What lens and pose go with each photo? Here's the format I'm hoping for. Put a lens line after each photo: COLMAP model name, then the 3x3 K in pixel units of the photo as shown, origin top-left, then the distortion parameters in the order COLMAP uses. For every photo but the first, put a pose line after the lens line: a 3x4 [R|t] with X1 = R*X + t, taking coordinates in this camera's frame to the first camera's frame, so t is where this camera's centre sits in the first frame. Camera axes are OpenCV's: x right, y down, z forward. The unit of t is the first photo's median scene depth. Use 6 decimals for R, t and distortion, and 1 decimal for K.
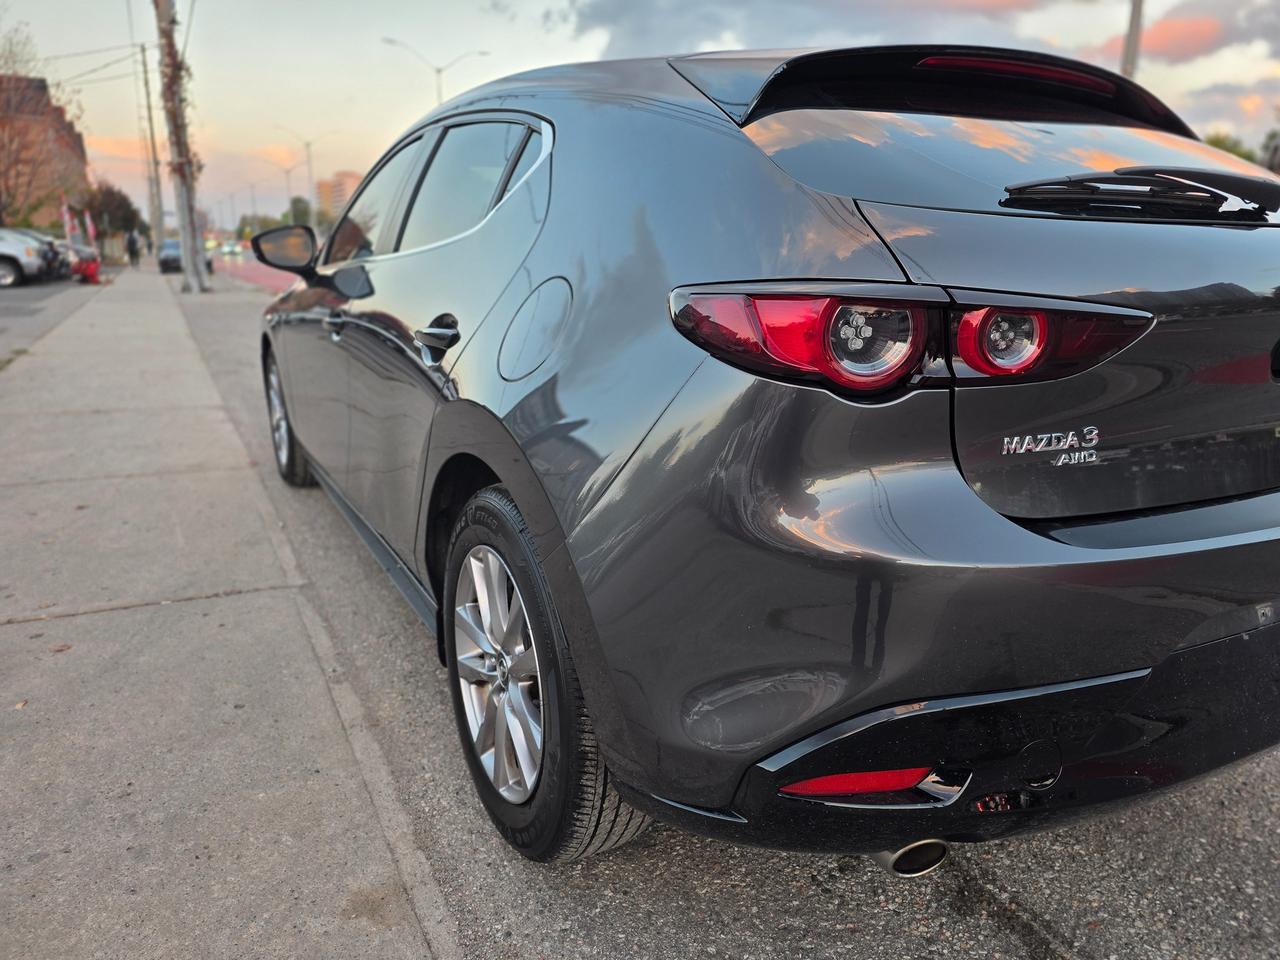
lens RADIAL K [[869.2, 0, 640.0], [0, 869.2, 480.0], [0, 0, 1]] dist [0.004947, 0.007087]
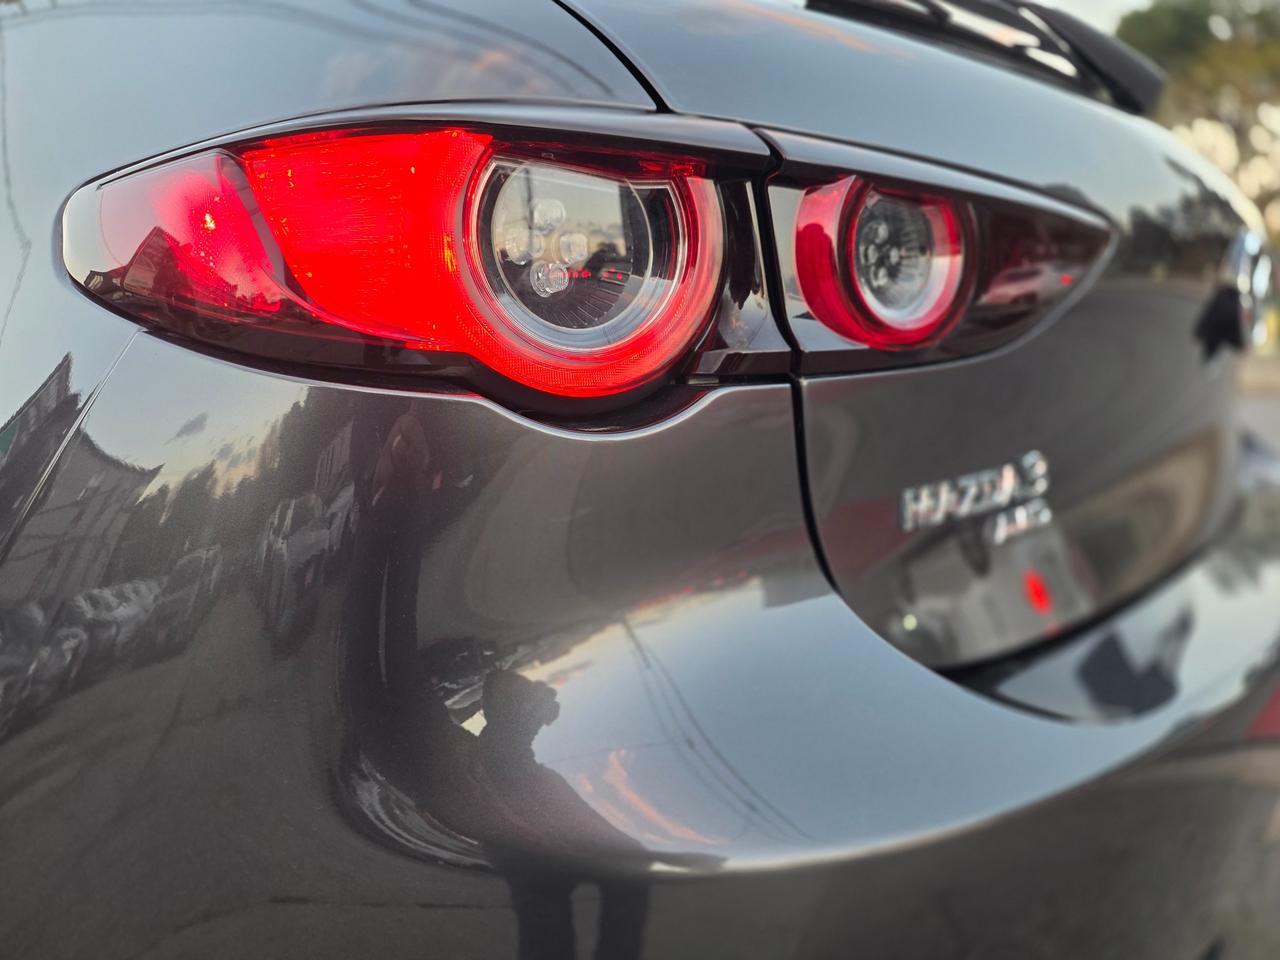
lens RADIAL K [[869.2, 0, 640.0], [0, 869.2, 480.0], [0, 0, 1]] dist [0.004947, 0.007087]
pose [[0.893109, -0.085549, 0.441631, 0.114974], [0.094753, 0.995500, 0.001220, -0.067174], [-0.439748, 0.040756, 0.897196, 0.673574]]
